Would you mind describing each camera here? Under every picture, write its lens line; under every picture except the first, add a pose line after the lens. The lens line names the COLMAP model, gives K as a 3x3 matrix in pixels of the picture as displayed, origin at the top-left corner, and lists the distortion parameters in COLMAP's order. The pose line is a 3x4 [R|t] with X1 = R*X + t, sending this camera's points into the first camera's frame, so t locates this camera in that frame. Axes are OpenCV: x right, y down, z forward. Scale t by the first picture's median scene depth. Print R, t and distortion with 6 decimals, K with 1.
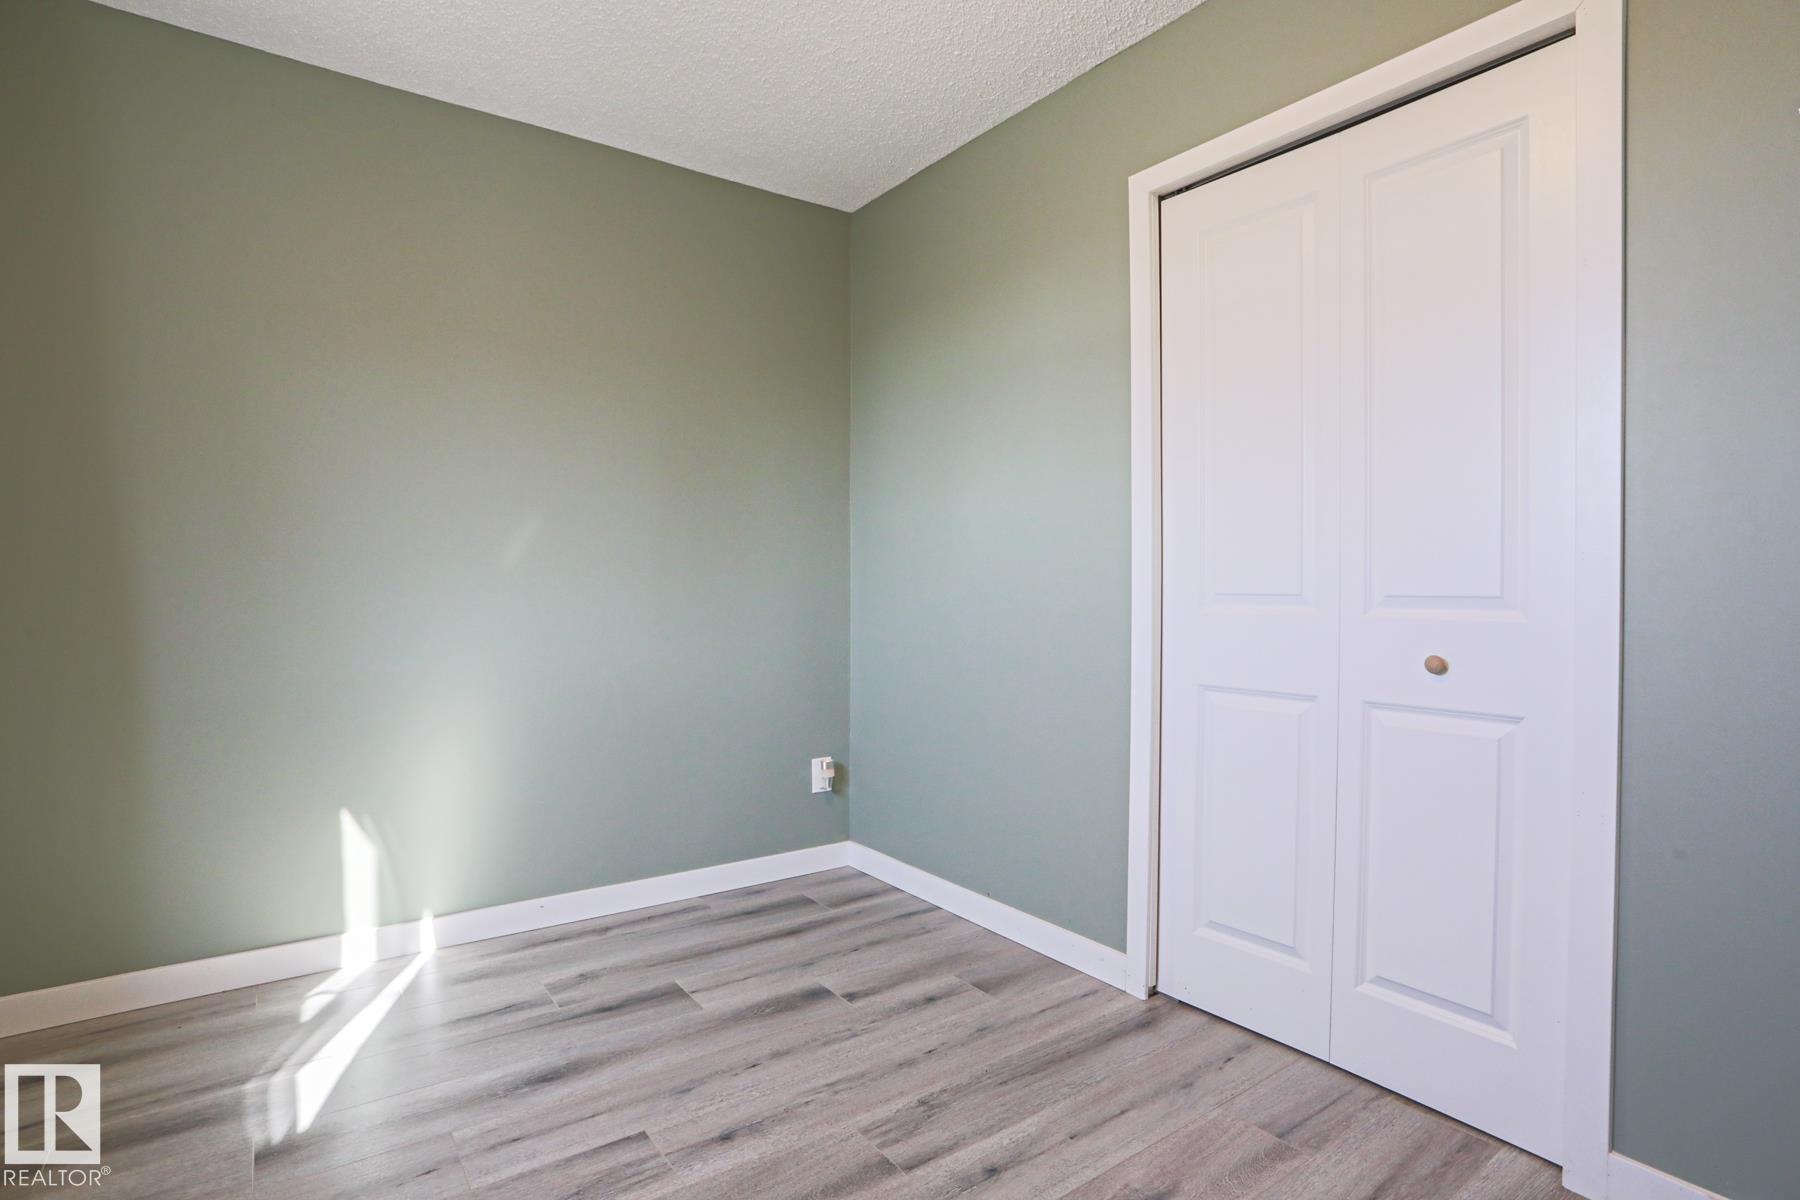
lens RADIAL K [[901.9, 0, 900.0], [0, 901.9, 600.0], [0, 0, 1]] dist [-0.070290, 0.031163]
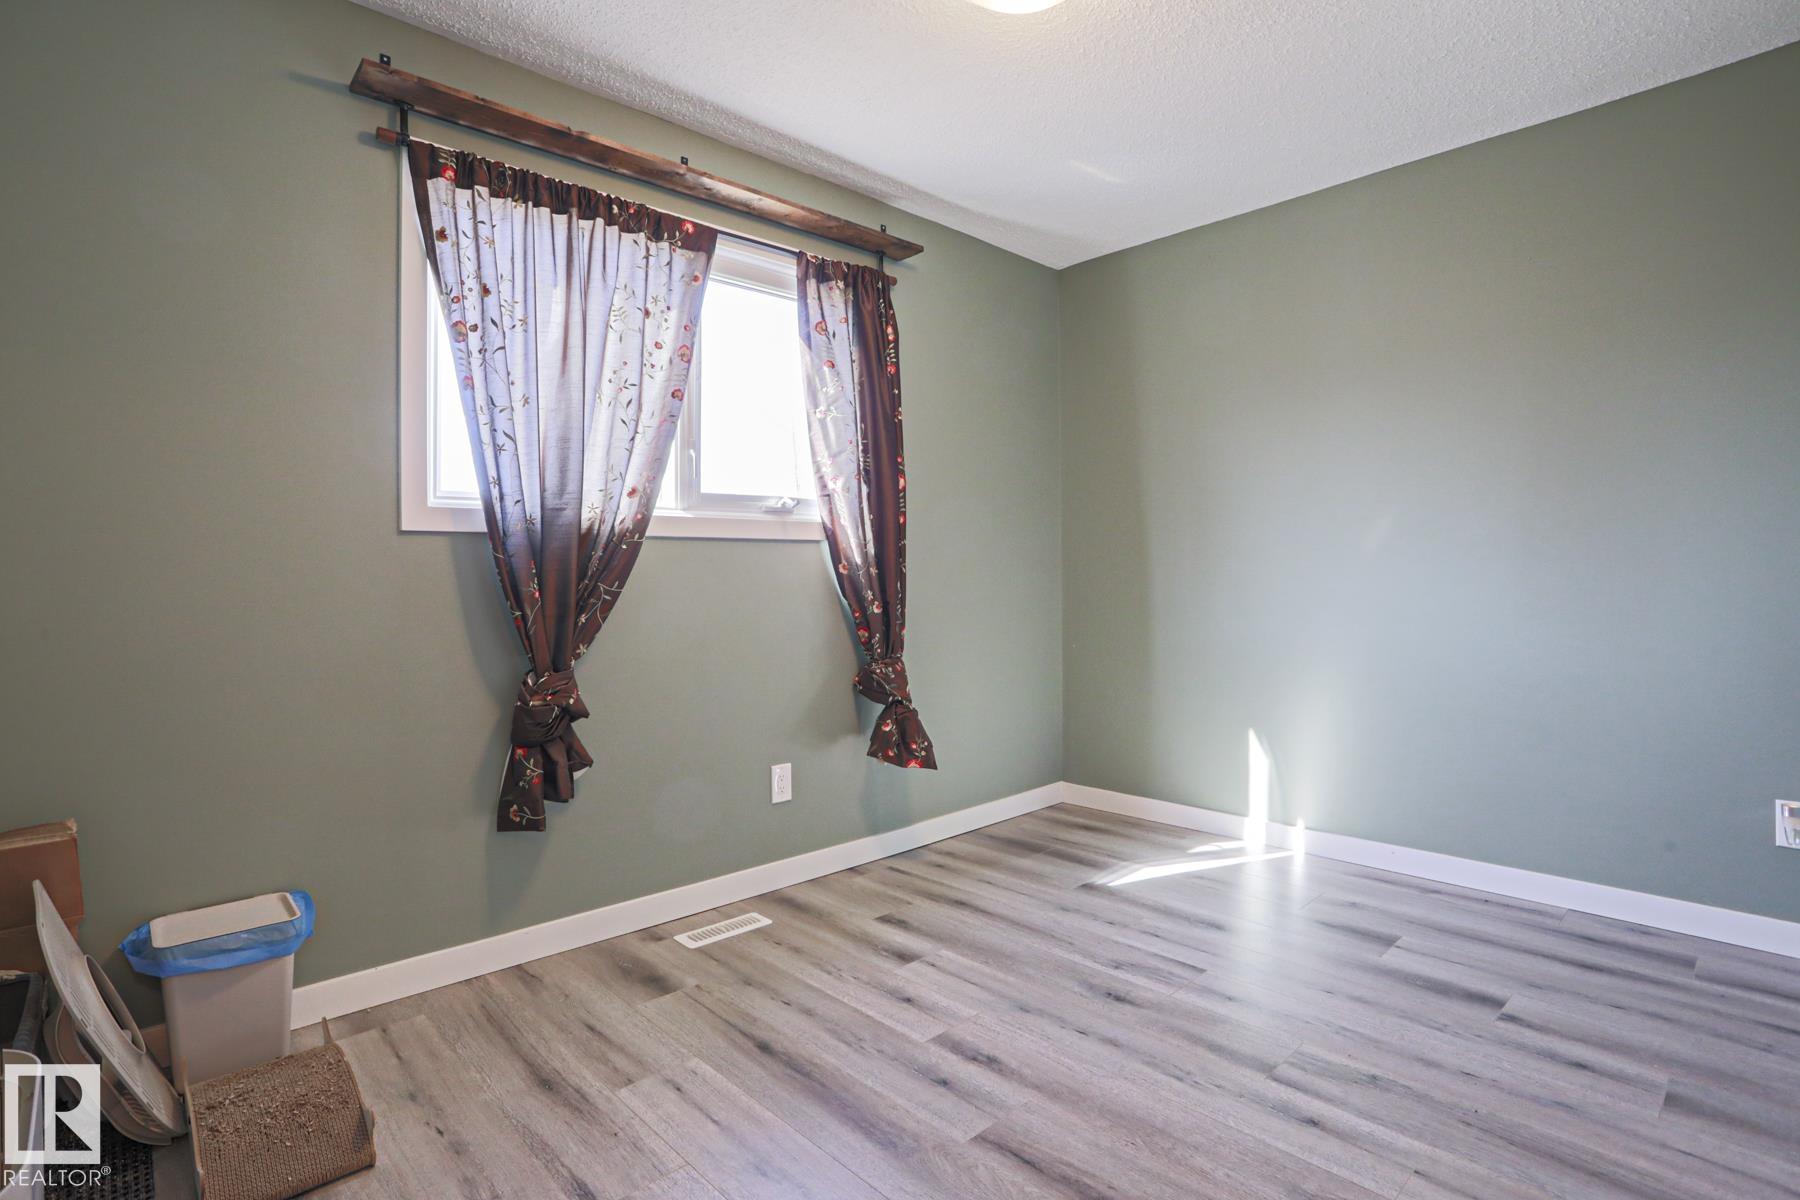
lens RADIAL K [[864.3, 0, 865.3], [0, 864.3, 584.2], [0, 0, 1]] dist [-0.072743, 0.028899]
pose [[0.106084, 0.006281, -0.994337, 0.699615], [-0.005174, 0.999970, 0.005765, -0.007072], [0.994344, 0.004533, 0.106113, 0.230277]]
